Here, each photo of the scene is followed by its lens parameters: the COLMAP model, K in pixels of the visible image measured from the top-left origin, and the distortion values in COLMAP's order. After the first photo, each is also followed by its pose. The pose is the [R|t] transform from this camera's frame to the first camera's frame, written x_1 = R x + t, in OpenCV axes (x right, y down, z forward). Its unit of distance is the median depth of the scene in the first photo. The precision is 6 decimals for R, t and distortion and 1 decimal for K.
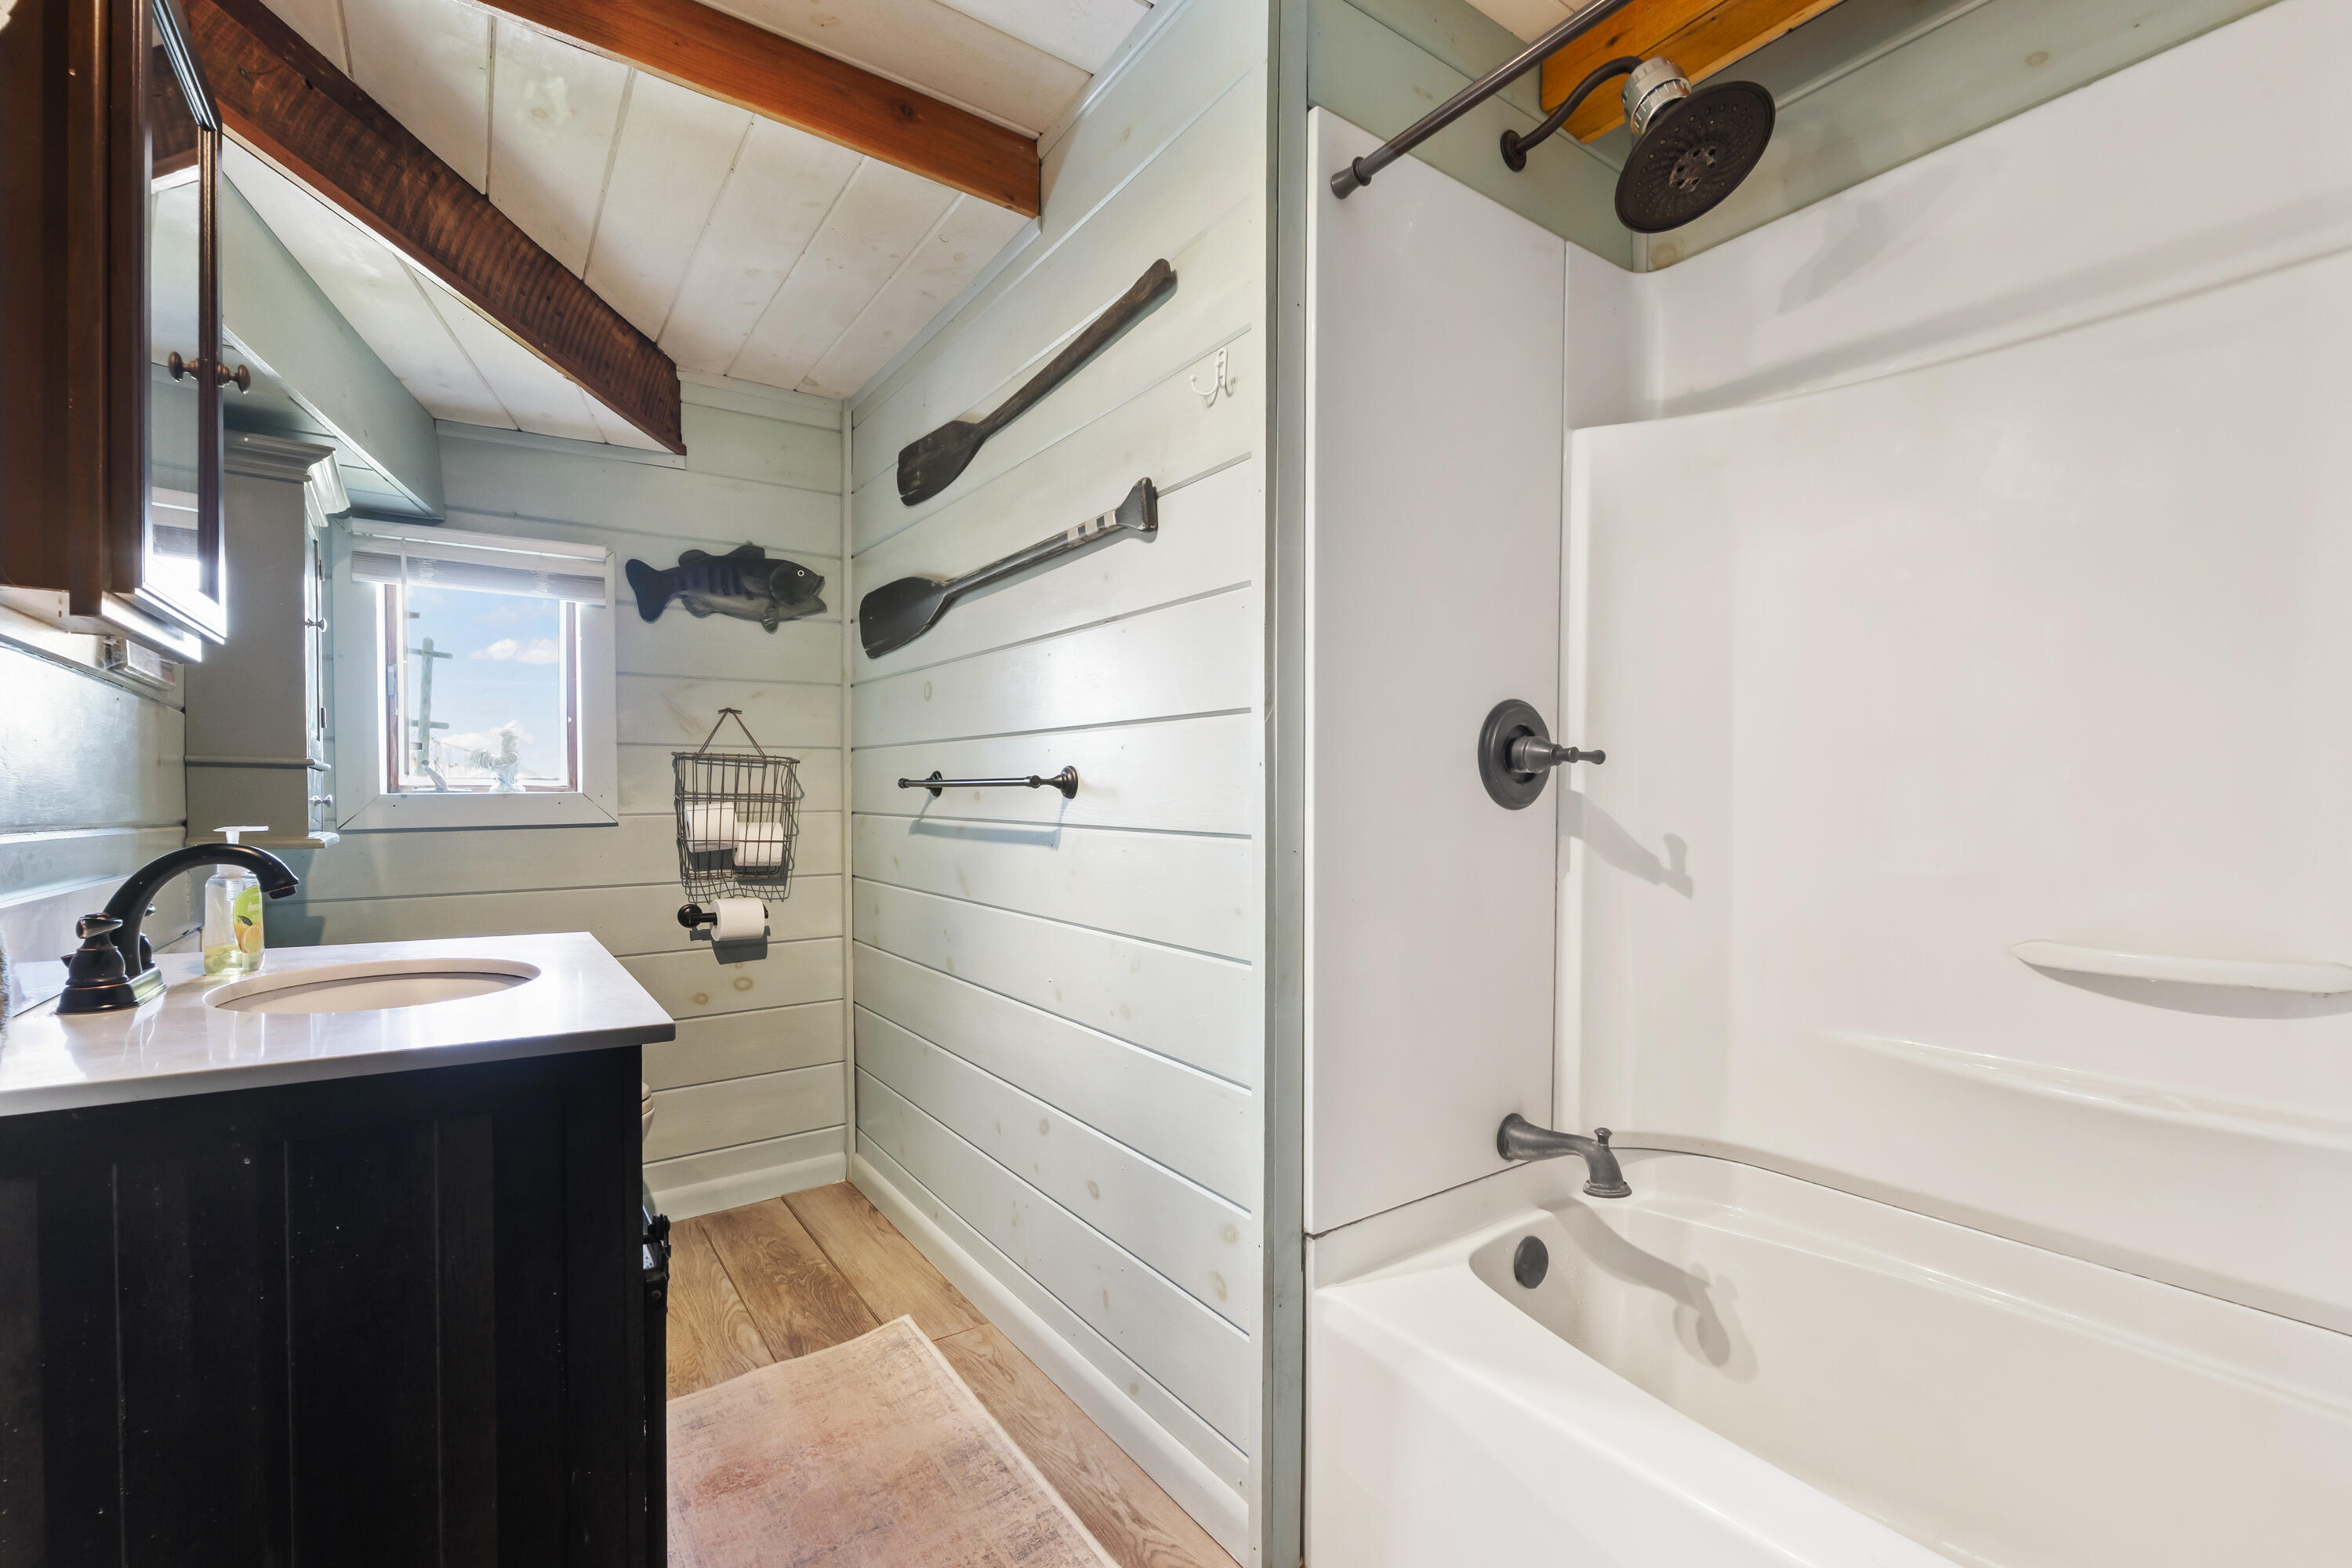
lens RADIAL K [[1000.9, 0, 1177.3], [0, 1000.9, 803.4], [0, 0, 1]] dist [-0.004804, -0.000384]
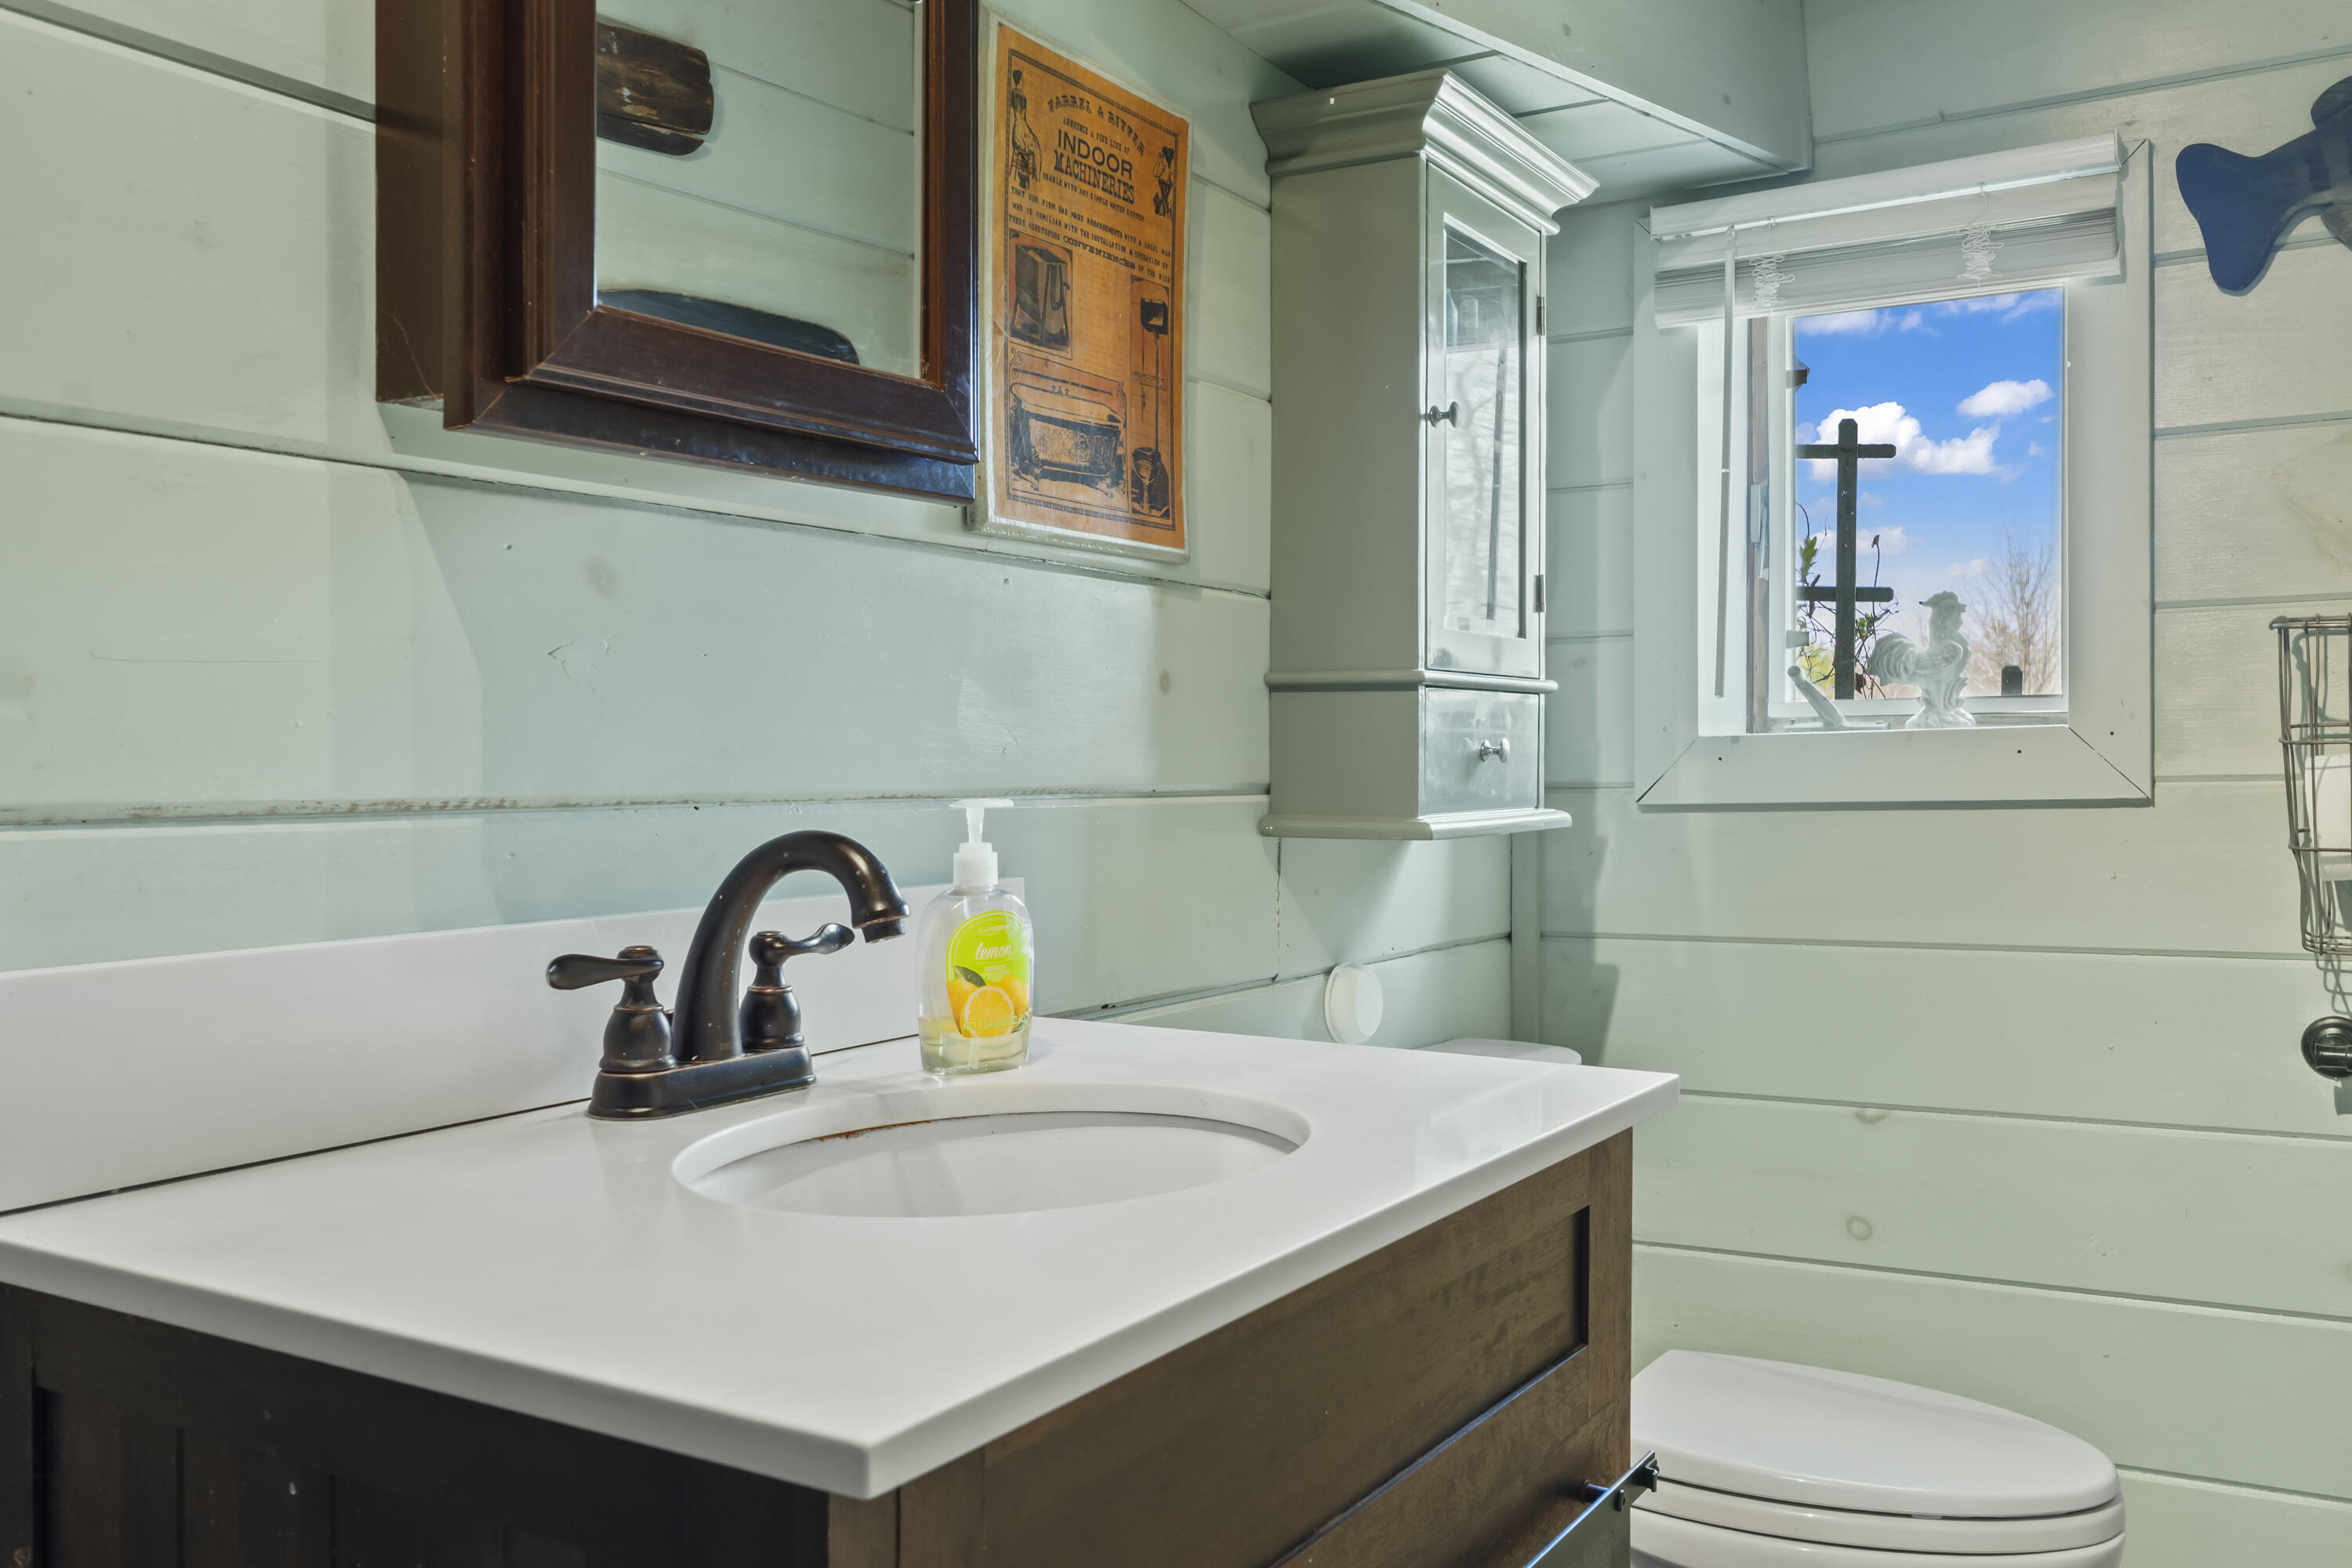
lens RADIAL K [[2043.3, 0, 1172.3], [0, 2043.3, 727.2], [0, 0, 1]] dist [0.008670, 0.011961]
pose [[0.399620, -0.018467, -0.916495, 0.048959], [0.007238, 0.999829, -0.016990, 0.002183], [0.916652, 0.000156, 0.399686, 0.310084]]
